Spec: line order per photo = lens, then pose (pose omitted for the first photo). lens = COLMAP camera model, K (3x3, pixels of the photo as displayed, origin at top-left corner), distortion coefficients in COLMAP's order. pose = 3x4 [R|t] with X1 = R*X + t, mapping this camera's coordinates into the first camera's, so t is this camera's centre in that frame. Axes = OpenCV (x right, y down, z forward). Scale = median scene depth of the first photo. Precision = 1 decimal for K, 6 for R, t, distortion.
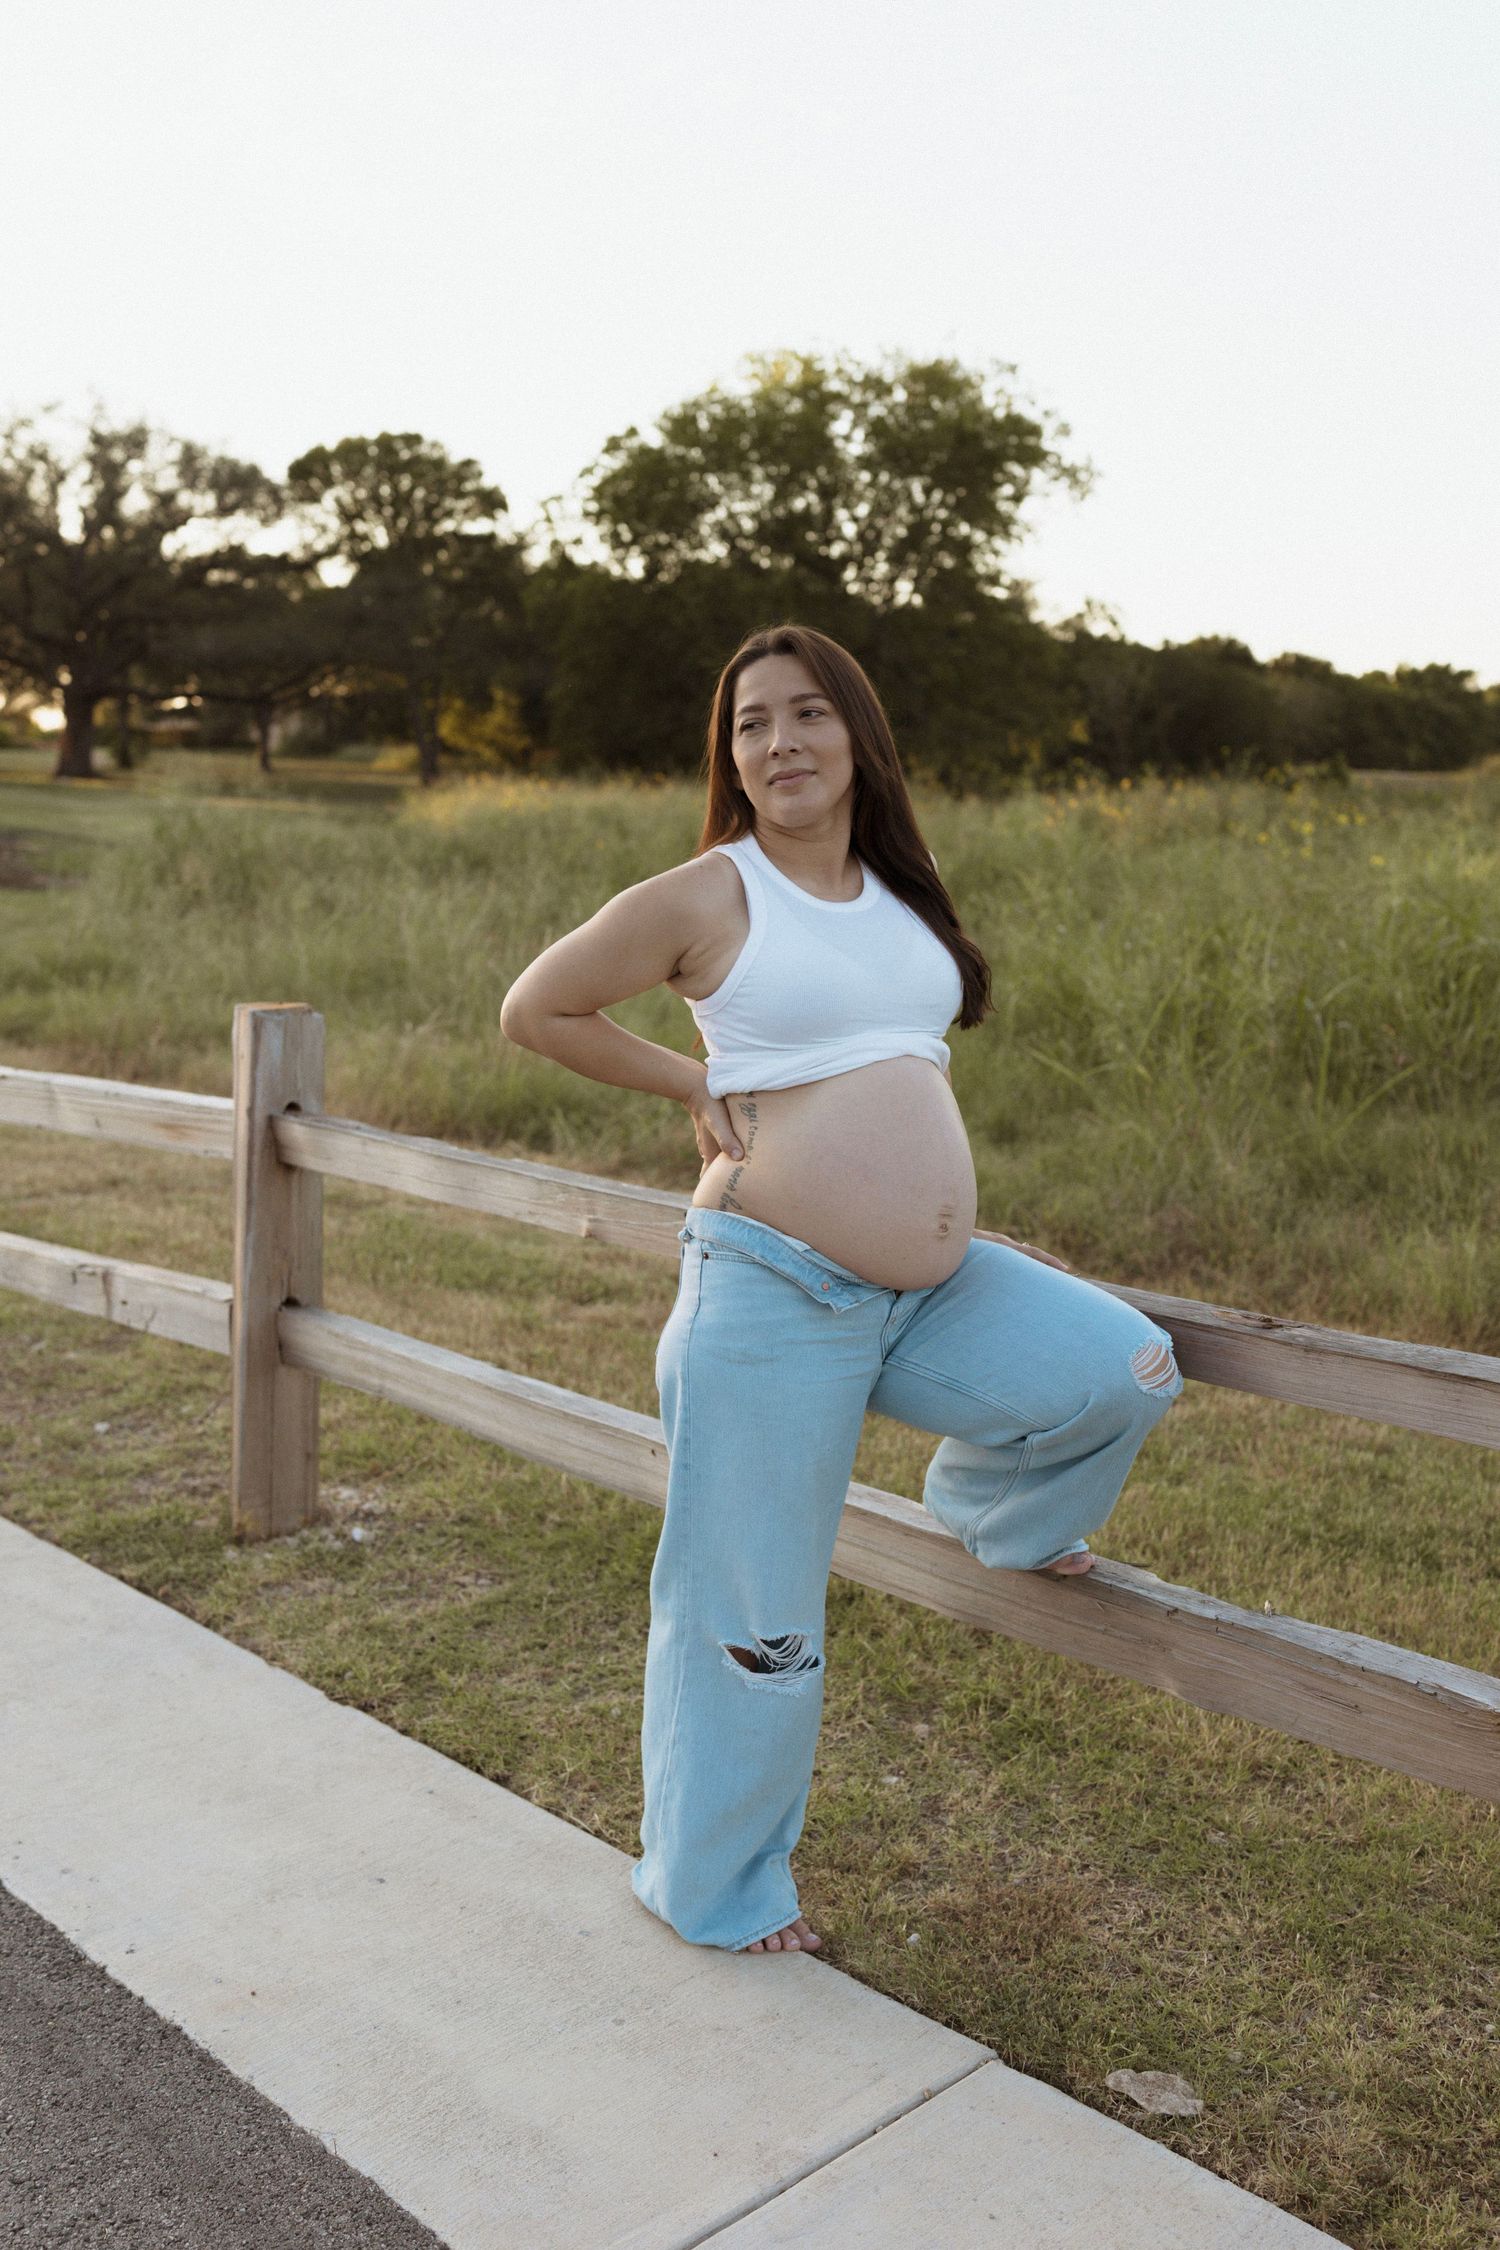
lens RADIAL K [[2129.1, 0, 748.6], [0, 2129.1, 1124.7], [0, 0, 1]] dist [-0.002264, -0.027053]
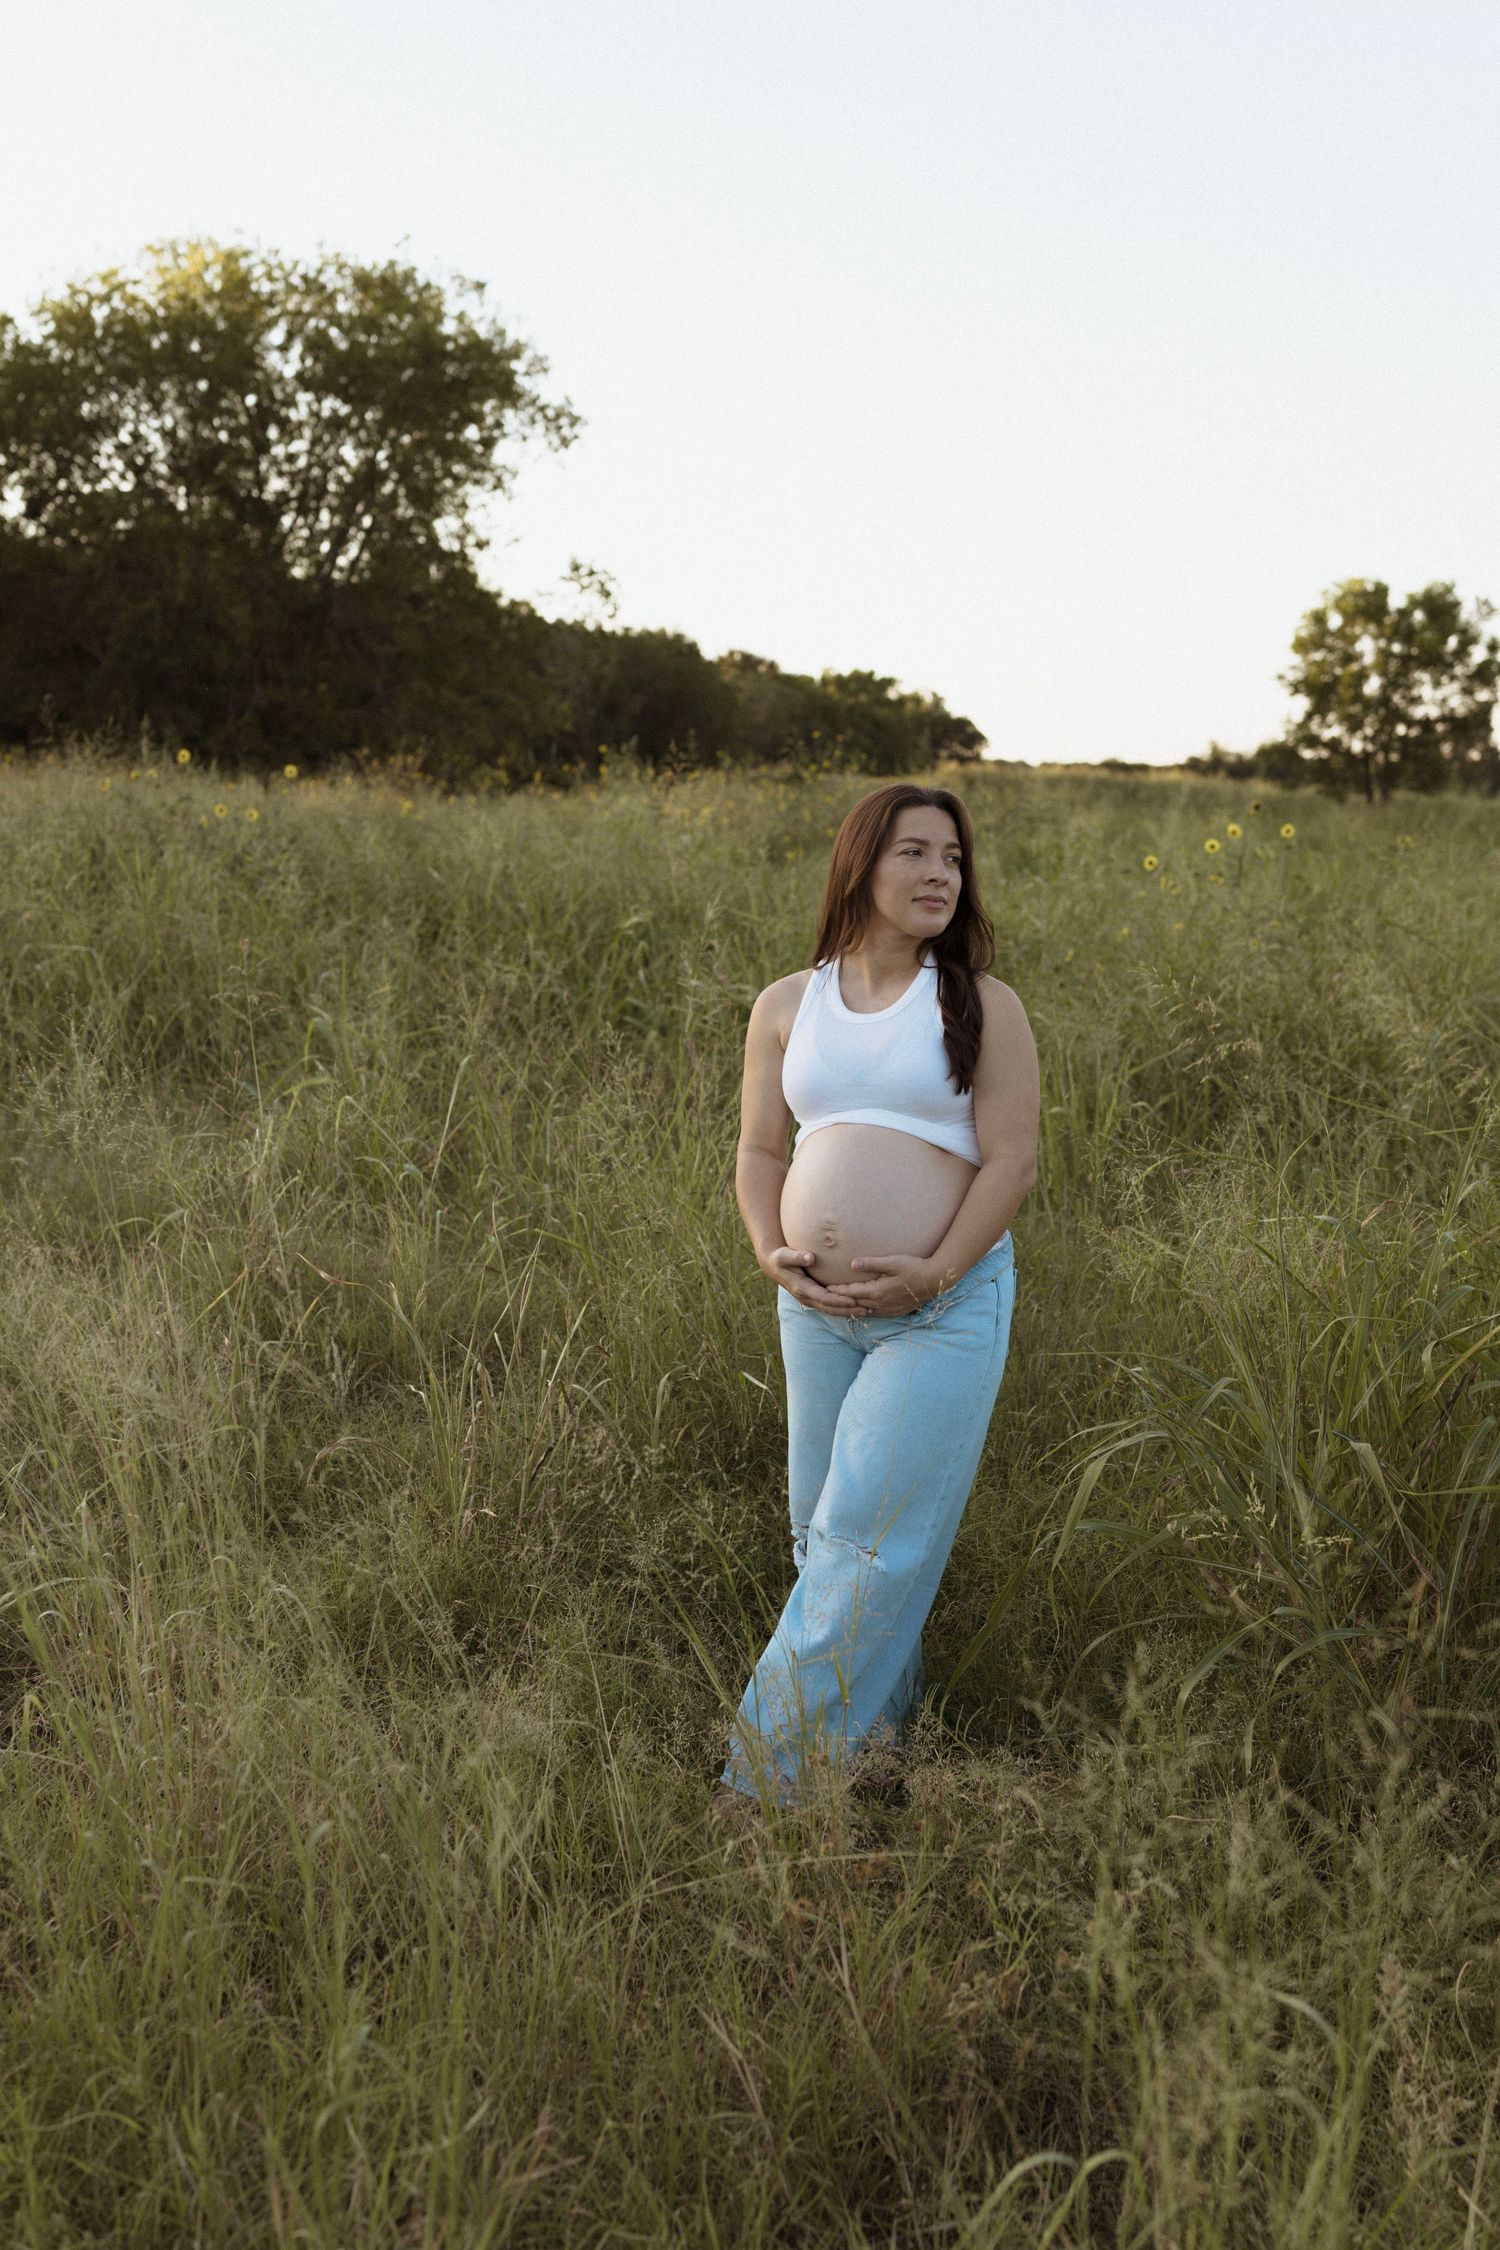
lens RADIAL K [[2129.1, 0, 748.6], [0, 2129.1, 1124.7], [0, 0, 1]] dist [-0.002264, -0.027053]
pose [[0.963884, -0.025850, 0.265065, -0.005238], [0.025959, 0.999658, 0.003095, -0.022409], [-0.265055, 0.003897, 0.964226, 0.159693]]
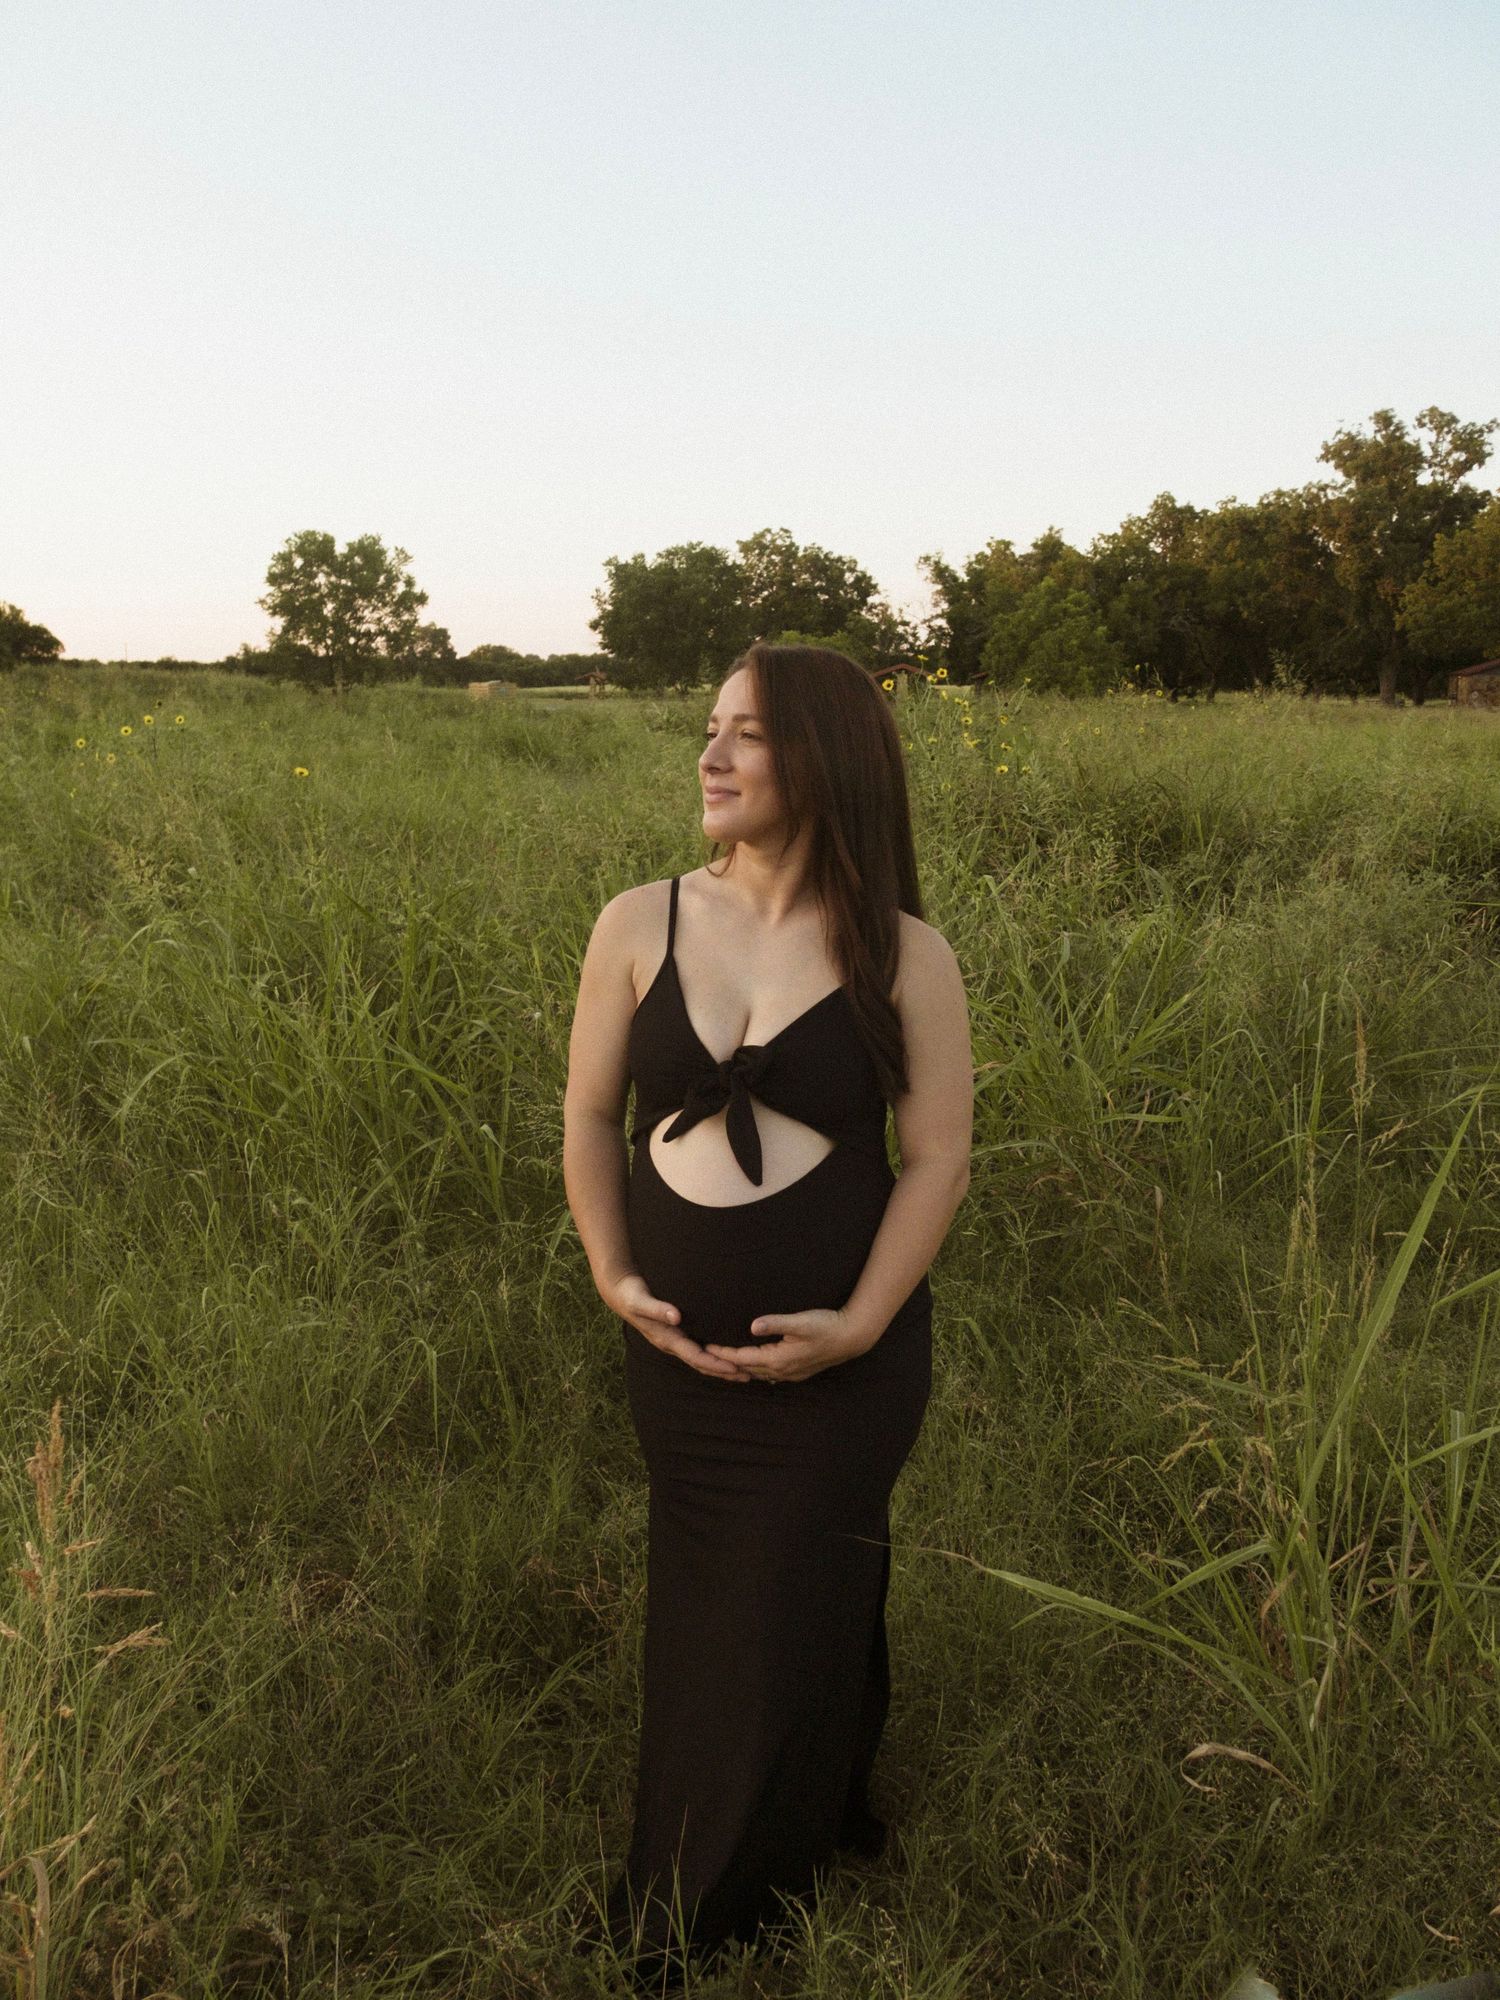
lens RADIAL K [[1593.4, 0, 764.2], [0, 1593.4, 981.1], [0, 0, 1]] dist [-0.041248, -0.007601]
pose [[0.705936, -0.121772, 0.697729, -0.005859], [0.103872, 0.992258, 0.068080, -0.017870], [-0.700617, 0.024414, 0.713120, 0.119475]]
